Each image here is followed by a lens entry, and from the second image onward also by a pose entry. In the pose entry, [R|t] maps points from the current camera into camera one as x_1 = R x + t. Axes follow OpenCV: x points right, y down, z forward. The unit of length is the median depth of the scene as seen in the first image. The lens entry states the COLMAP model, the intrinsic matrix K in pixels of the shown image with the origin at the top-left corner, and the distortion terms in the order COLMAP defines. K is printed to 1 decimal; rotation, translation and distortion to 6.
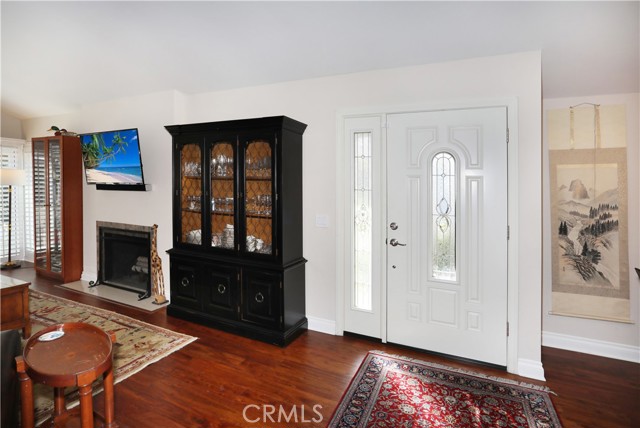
lens RADIAL K [[323.2, 0, 326.9], [0, 323.2, 192.6], [0, 0, 1]] dist [-0.025406, 0.007353]
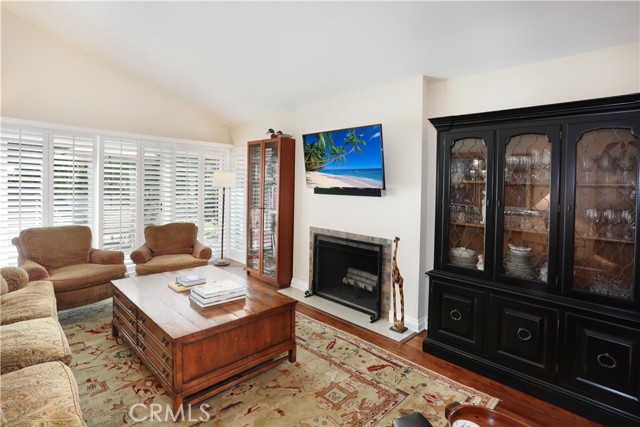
lens RADIAL K [[323.2, 0, 326.9], [0, 323.2, 197.2], [0, 0, 1]] dist [-0.025406, 0.007353]
pose [[0.944307, 0.023868, -0.328198, -0.413817], [-0.022303, 0.999715, 0.008532, -0.008318], [0.328308, -0.000737, 0.944570, 0.132169]]
